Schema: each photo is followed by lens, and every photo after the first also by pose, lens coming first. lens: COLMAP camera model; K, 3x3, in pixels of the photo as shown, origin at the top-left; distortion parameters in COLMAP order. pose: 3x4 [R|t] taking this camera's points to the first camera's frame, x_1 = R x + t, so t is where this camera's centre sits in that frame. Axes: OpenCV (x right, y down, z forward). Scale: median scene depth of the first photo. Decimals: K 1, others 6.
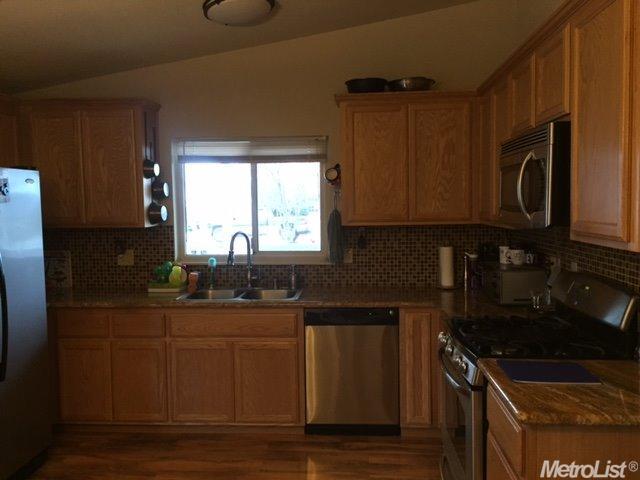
lens RADIAL K [[541.7, 0, 320.0], [0, 541.7, 240.0], [0, 0, 1]] dist [0.075903, -0.095211]
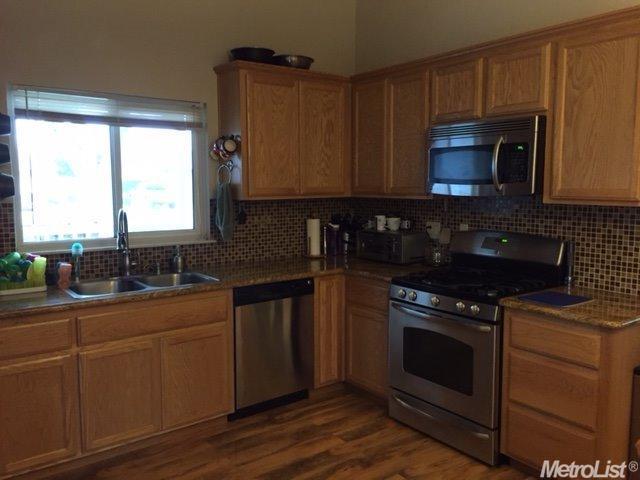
lens RADIAL K [[541.7, 0, 320.0], [0, 541.7, 240.0], [0, 0, 1]] dist [0.075903, -0.095211]
pose [[0.760960, -0.060319, 0.645989, -0.470597], [0.036660, 0.998076, 0.050011, 0.000920], [-0.647762, -0.014374, 0.761707, 0.174512]]
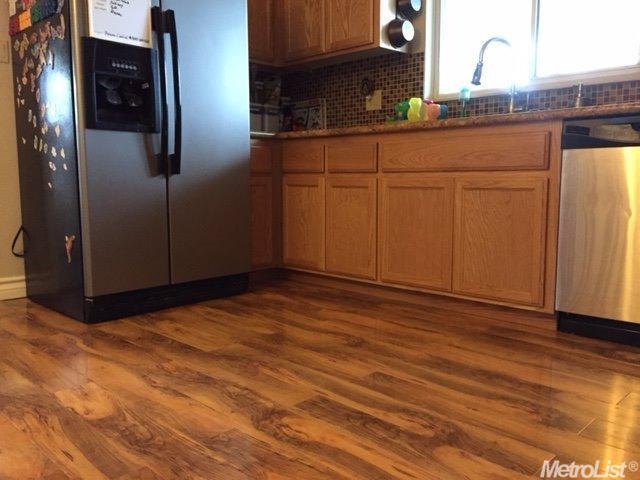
lens RADIAL K [[541.7, 0, 320.0], [0, 541.7, 240.0], [0, 0, 1]] dist [0.075903, -0.095211]
pose [[0.762994, 0.085226, -0.640762, 0.152809], [-0.050829, 0.996111, 0.071964, 0.207993], [0.644404, -0.022339, 0.764359, 0.321619]]
